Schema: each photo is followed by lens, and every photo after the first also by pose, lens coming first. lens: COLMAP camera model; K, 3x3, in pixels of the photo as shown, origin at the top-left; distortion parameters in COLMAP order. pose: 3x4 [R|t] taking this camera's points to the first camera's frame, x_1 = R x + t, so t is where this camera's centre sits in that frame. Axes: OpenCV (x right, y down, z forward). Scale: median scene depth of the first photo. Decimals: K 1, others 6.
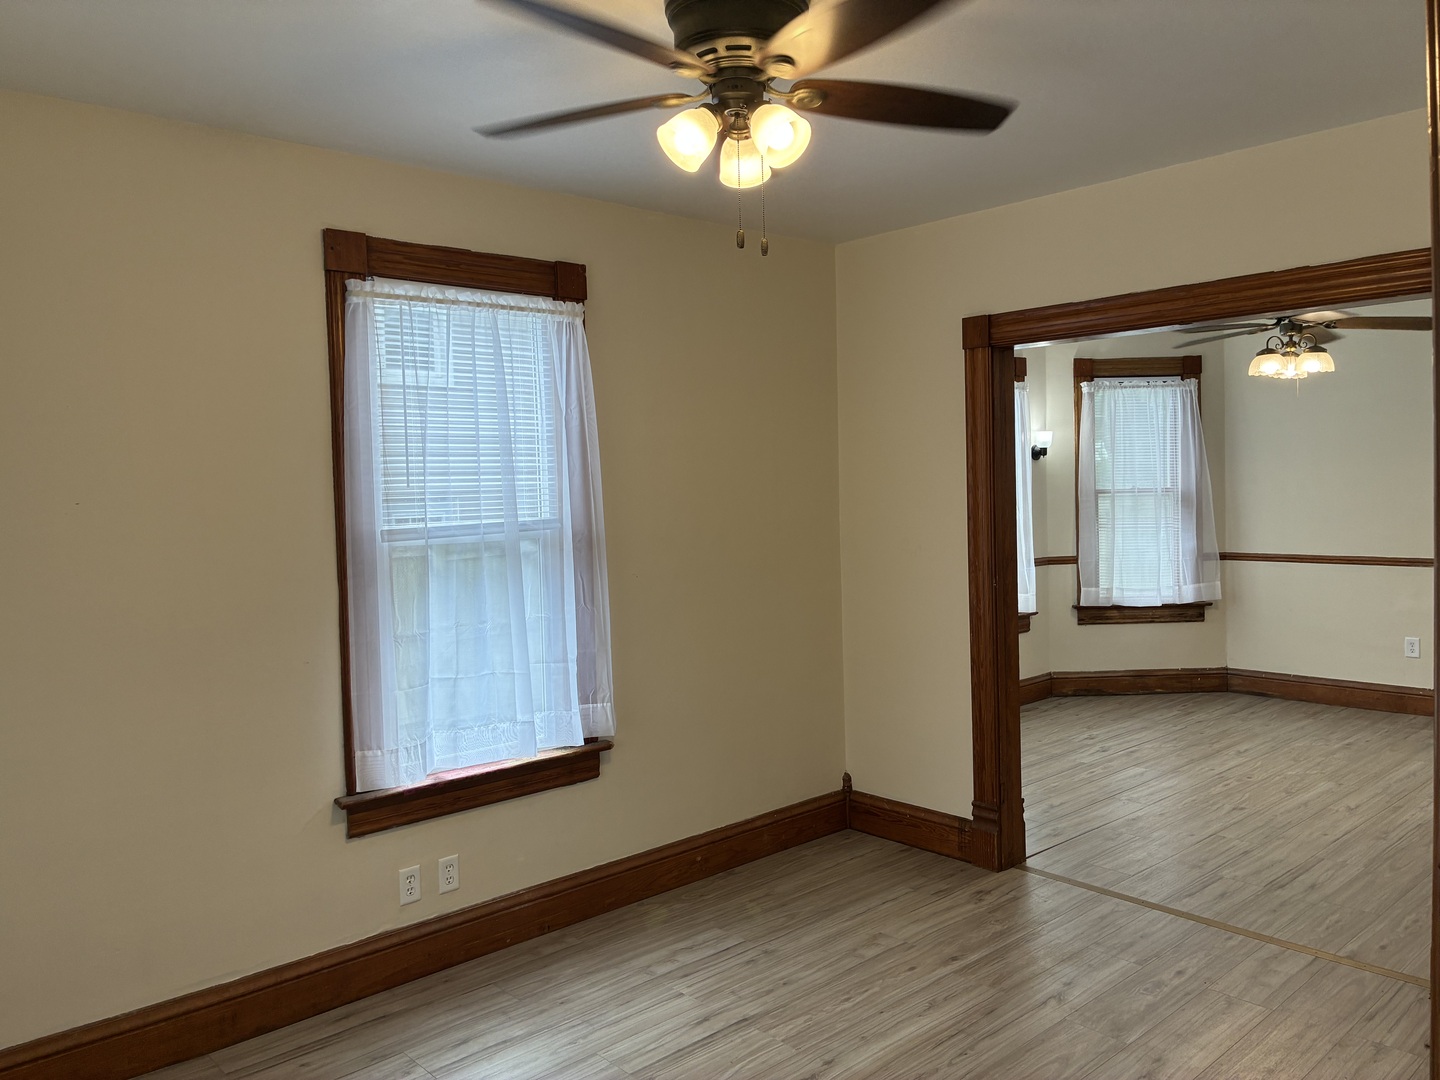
lens RADIAL K [[1101.1, 0, 722.0], [0, 1101.1, 547.2], [0, 0, 1]] dist [0.014671, -0.010147]
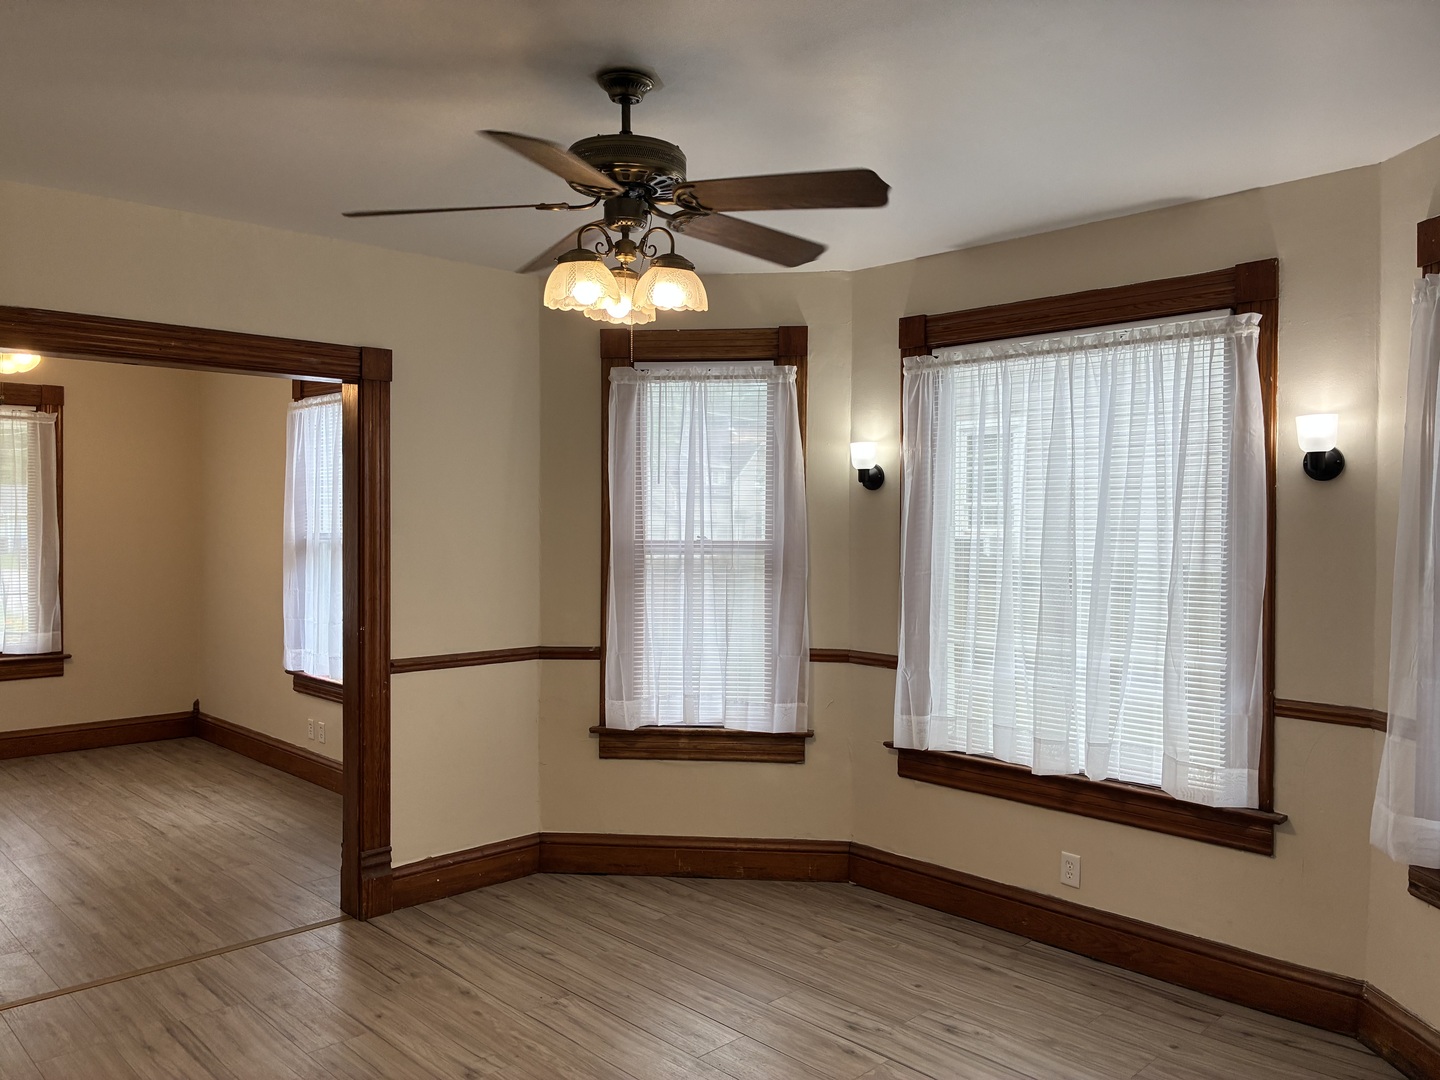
lens RADIAL K [[1101.1, 0, 710.5], [0, 1101.1, 541.8], [0, 0, 1]] dist [0.014671, -0.010147]
pose [[0.030234, 0.061702, -0.997637, 1.510299], [-0.052044, 0.996836, 0.060075, -0.142500], [0.998187, 0.050105, 0.033349, 1.558347]]
